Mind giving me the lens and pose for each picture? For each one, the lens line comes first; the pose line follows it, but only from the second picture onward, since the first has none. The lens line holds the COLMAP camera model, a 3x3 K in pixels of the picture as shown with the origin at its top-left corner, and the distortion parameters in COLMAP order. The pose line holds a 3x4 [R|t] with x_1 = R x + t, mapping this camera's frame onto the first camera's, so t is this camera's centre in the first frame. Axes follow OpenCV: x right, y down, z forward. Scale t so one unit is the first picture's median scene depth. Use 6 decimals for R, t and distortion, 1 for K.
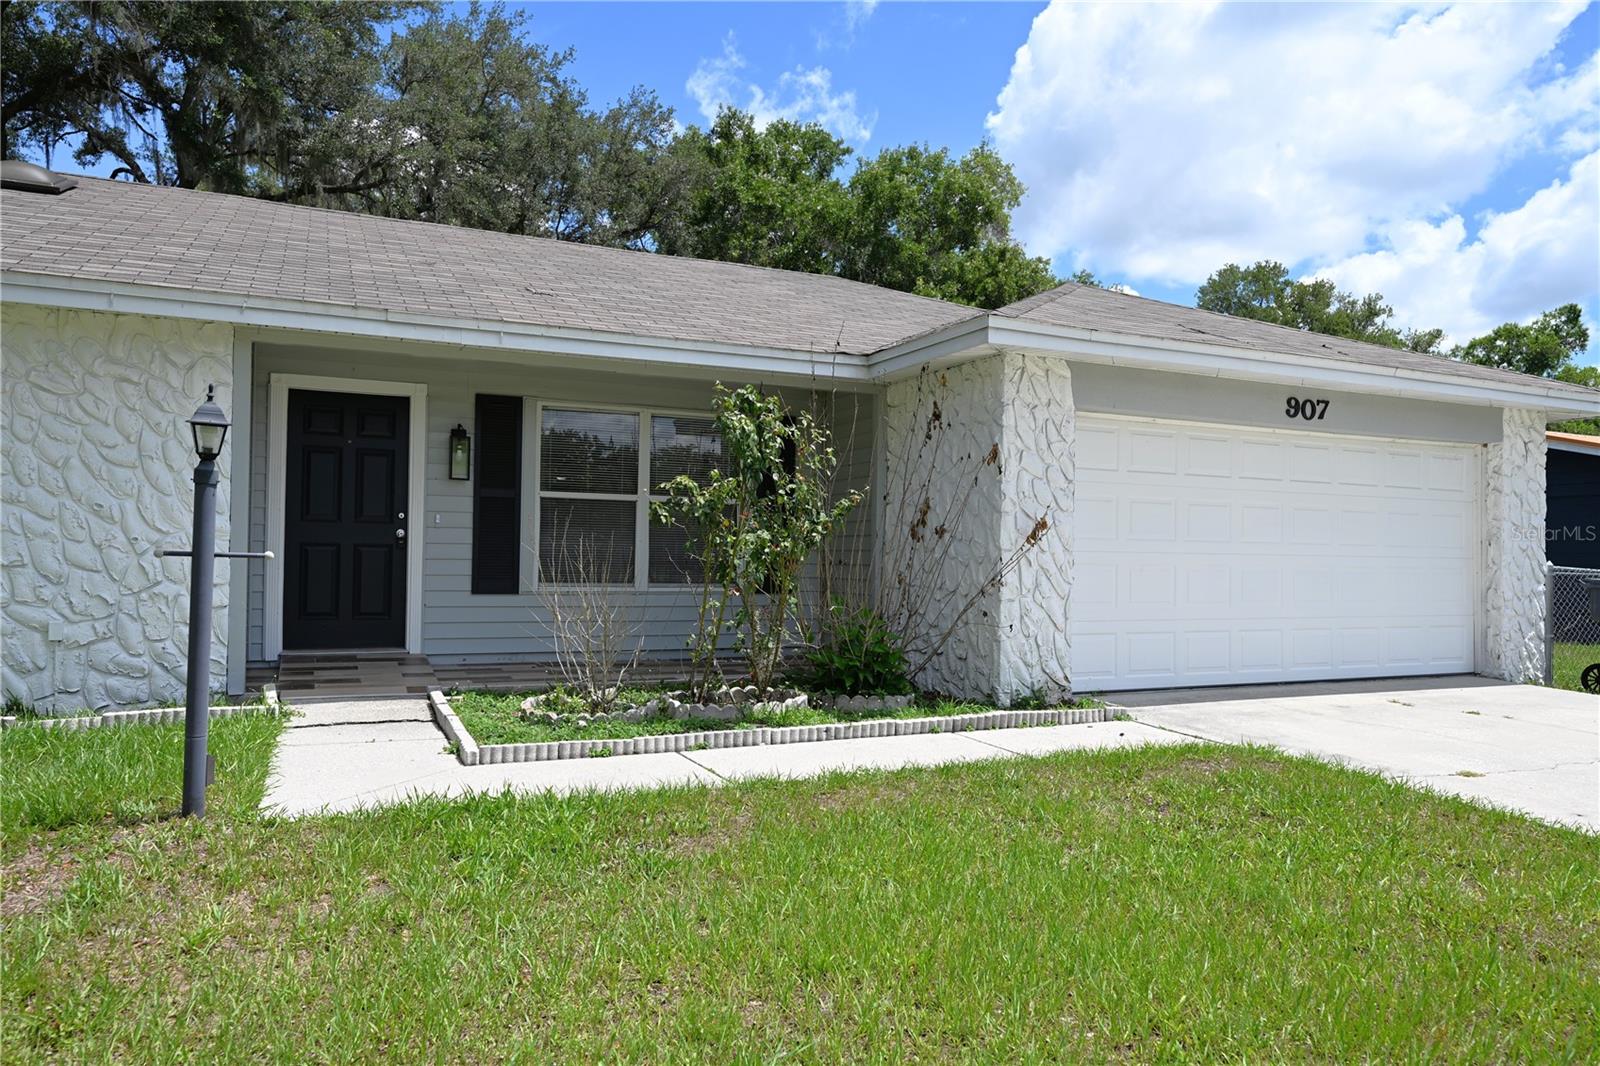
lens RADIAL K [[1037.3, 0, 799.9], [0, 1037.3, 541.8], [0, 0, 1]] dist [0.001063, 0.001173]
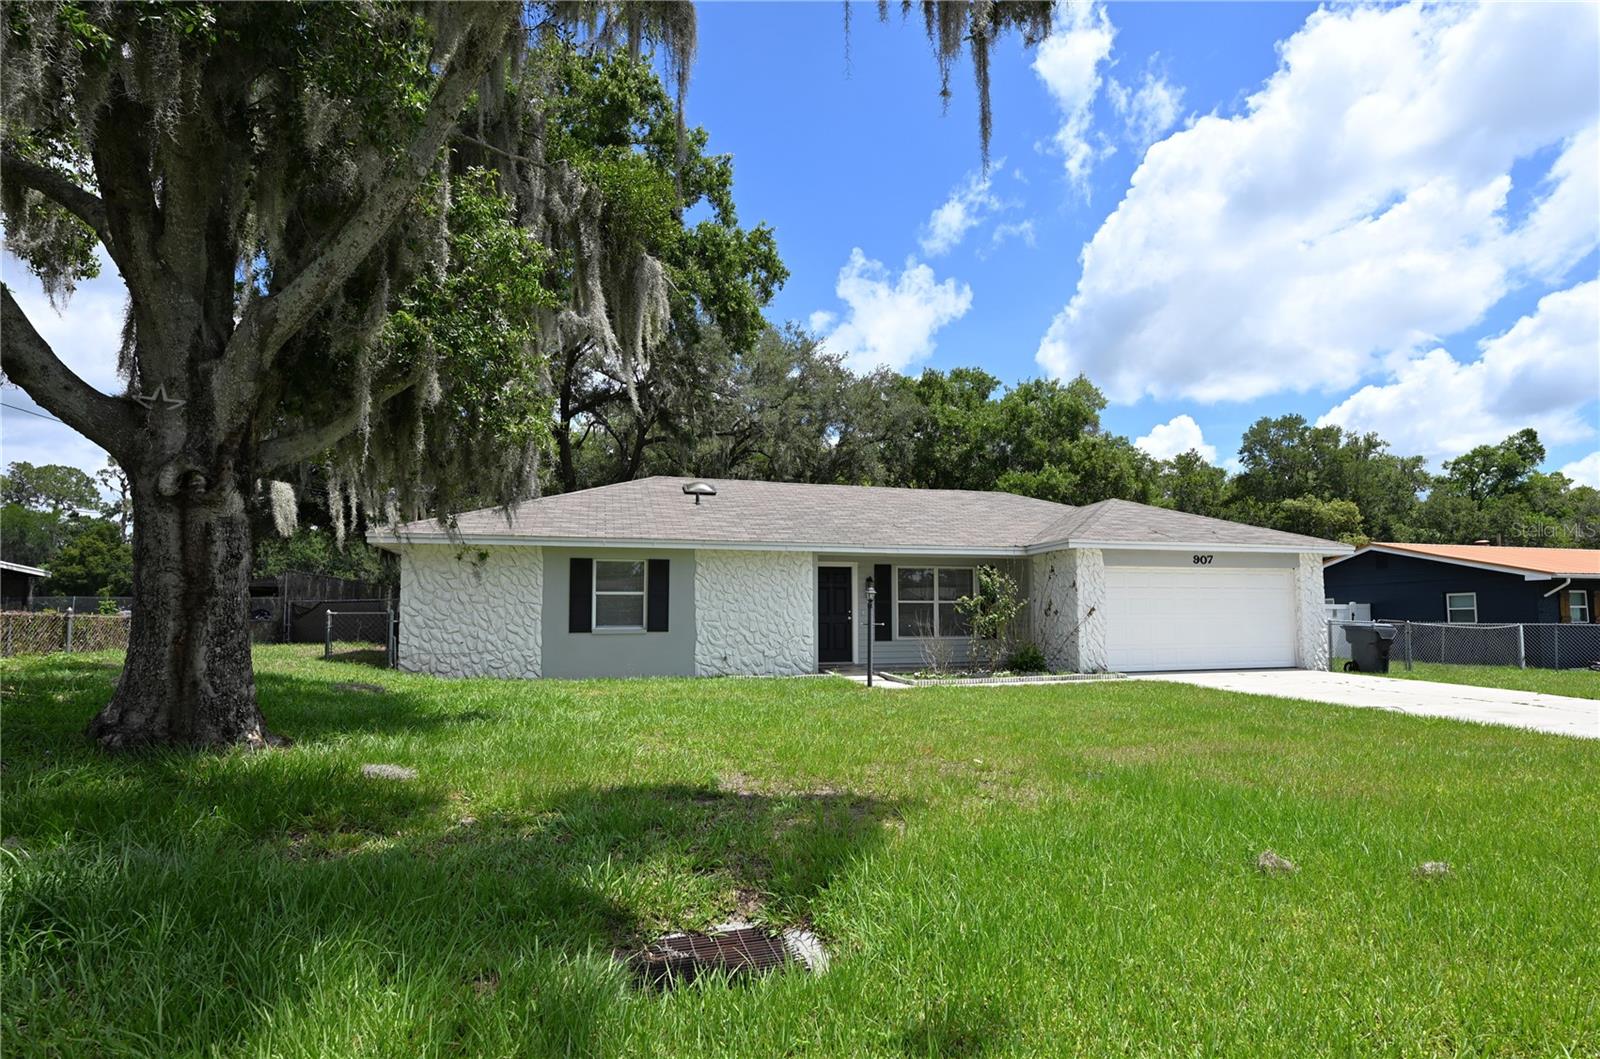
lens RADIAL K [[766.5, 0, 870.5], [0, 766.5, 565.0], [0, 0, 1]] dist [-0.013660, -0.001565]
pose [[0.992388, -0.034157, -0.118320, -0.092420], [0.025742, 0.997077, -0.071938, -0.002039], [0.120431, 0.068345, 0.990366, -0.930327]]
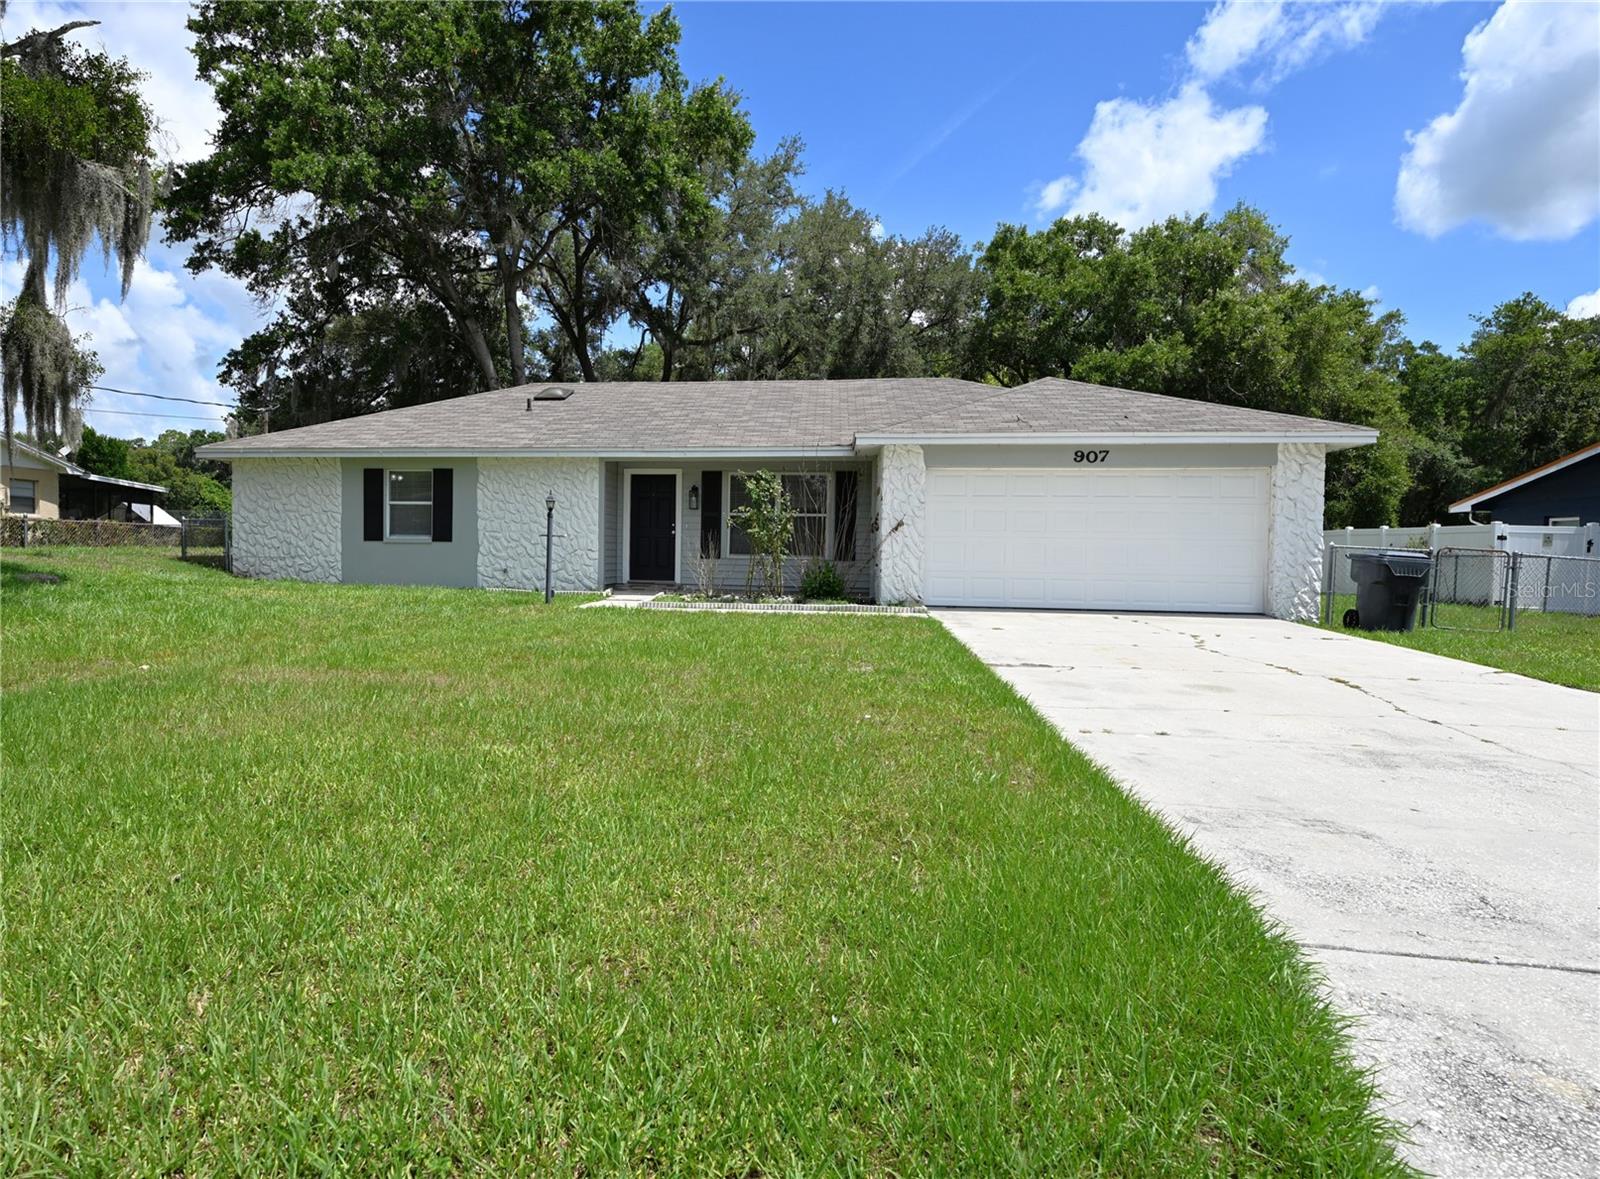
lens RADIAL K [[848.9, 0, 722.8], [0, 848.9, 553.2], [0, 0, 1]] dist [0.004184, 0.000891]
pose [[0.853691, -0.000034, -0.520779, 0.708414], [0.004931, 0.999956, 0.008018, 0.023993], [0.520756, -0.009412, 0.853654, -0.585908]]
